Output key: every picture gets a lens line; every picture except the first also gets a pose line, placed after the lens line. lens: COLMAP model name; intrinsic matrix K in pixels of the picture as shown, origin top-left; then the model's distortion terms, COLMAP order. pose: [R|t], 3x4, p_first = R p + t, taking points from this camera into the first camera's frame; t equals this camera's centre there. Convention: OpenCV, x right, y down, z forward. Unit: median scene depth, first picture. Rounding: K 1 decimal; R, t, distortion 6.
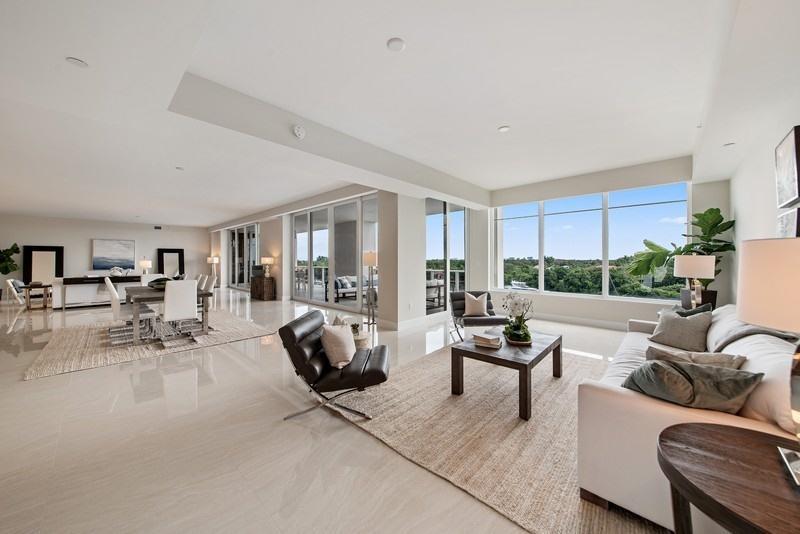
lens RADIAL K [[286.5, 0, 400.0], [0, 286.5, 261.8], [0, 0, 1]] dist [0.001916, 0.000465]
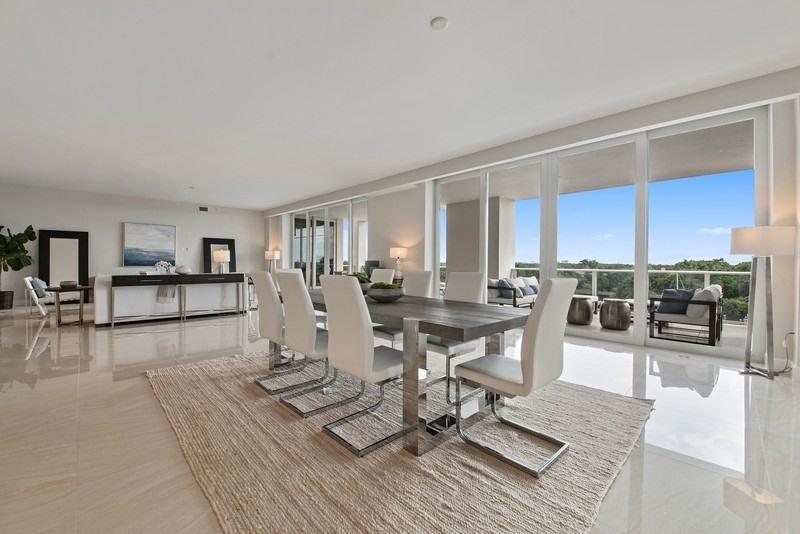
lens RADIAL K [[327.4, 0, 402.6], [0, 327.4, 265.0], [0, 0, 1]] dist [-0.011123, -0.000973]
pose [[0.999335, 0.009183, -0.035290, -0.410242], [-0.009083, 0.999954, 0.002987, 0.020250], [0.035316, -0.002665, 0.999373, 0.256440]]
